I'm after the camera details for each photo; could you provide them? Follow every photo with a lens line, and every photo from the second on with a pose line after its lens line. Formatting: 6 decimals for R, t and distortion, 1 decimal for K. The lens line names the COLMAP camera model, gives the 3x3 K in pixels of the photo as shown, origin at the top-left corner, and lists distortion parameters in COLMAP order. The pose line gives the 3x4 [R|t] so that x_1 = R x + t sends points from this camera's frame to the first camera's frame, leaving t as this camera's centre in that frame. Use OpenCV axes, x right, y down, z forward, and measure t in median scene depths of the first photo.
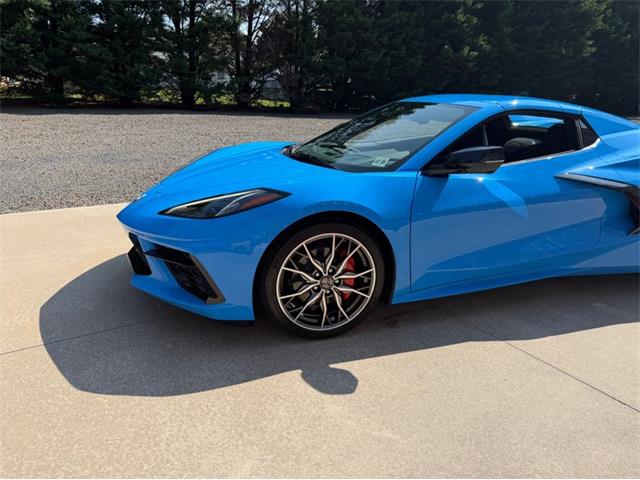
lens RADIAL K [[452.8, 0, 317.5], [0, 452.8, 242.6], [0, 0, 1]] dist [0.034430, -0.045010]
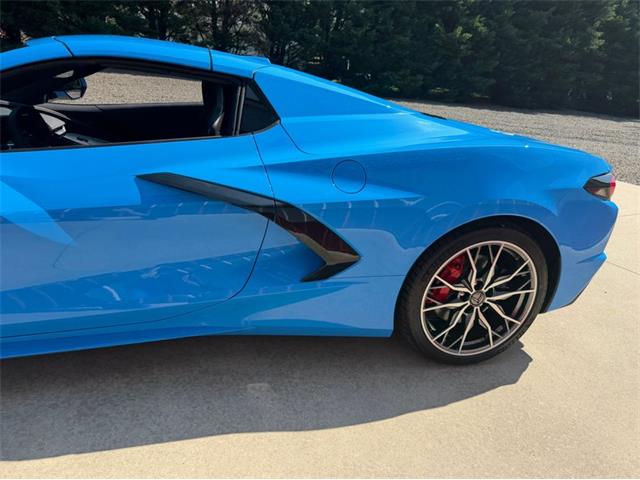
lens RADIAL K [[452.8, 0, 319.6], [0, 452.8, 246.2], [0, 0, 1]] dist [0.034430, -0.045010]
pose [[0.996390, 0.084109, -0.011503, 0.120171], [-0.083398, 0.995135, 0.052447, -0.016715], [0.015859, -0.051299, 0.998557, 0.066583]]
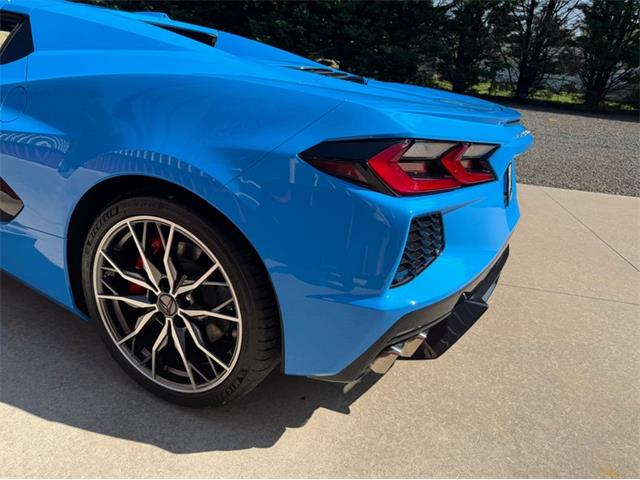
lens RADIAL K [[452.8, 0, 316.1], [0, 452.8, 242.2], [0, 0, 1]] dist [0.034430, -0.045010]
pose [[0.737829, 0.266254, -0.620256, 0.227273], [-0.261842, 0.959858, 0.100558, -0.026015], [0.622131, 0.088214, 0.777927, 0.137718]]
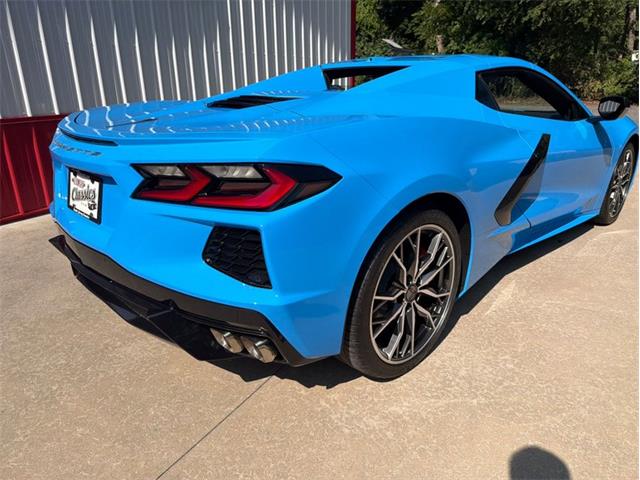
lens RADIAL K [[452.8, 0, 320.8], [0, 452.8, 245.6], [0, 0, 1]] dist [0.034430, -0.045010]
pose [[-0.887022, 0.137524, -0.440772, 0.191182], [-0.159180, 0.805011, 0.571506, -0.099101], [0.433422, 0.577100, -0.692171, 0.344618]]
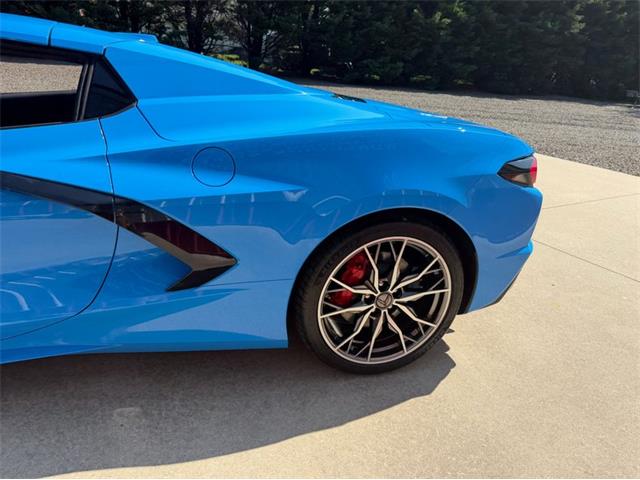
lens RADIAL K [[452.8, 0, 321.8], [0, 452.8, 246.1], [0, 0, 1]] dist [0.034430, -0.045010]
pose [[0.998300, 0.057218, 0.011069, 0.144545], [-0.057851, 0.995906, 0.069462, -0.019555], [-0.007049, -0.069984, 0.997523, 0.080687]]
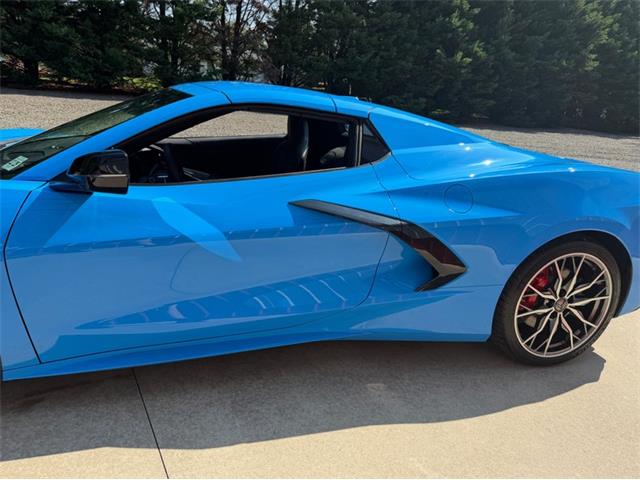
lens RADIAL K [[452.8, 0, 319.2], [0, 452.8, 236.6], [0, 0, 1]] dist [0.034430, -0.045010]
pose [[0.997682, 0.066561, -0.014125, 0.090964], [-0.066721, 0.997709, -0.011221, -0.014107], [0.013346, 0.012138, 0.999837, 0.050405]]
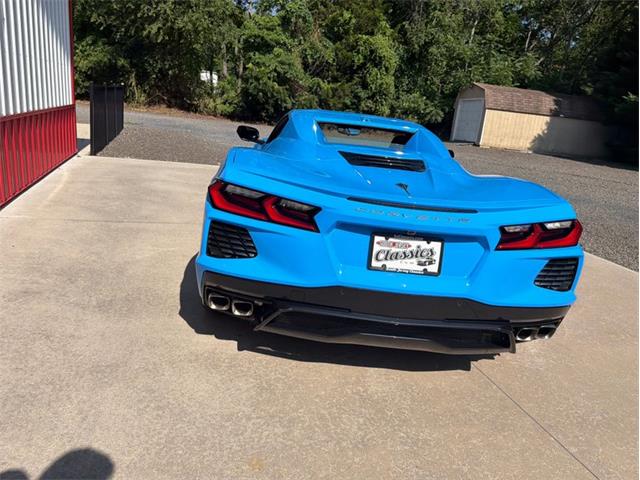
lens RADIAL K [[452.8, 0, 316.6], [0, 452.8, 240.2], [0, 0, 1]] dist [0.034430, -0.045010]
pose [[-0.247857, 0.219956, -0.943497, 0.306595], [-0.411449, 0.857791, 0.308064, -0.070642], [0.877084, 0.464557, -0.122109, 0.236029]]
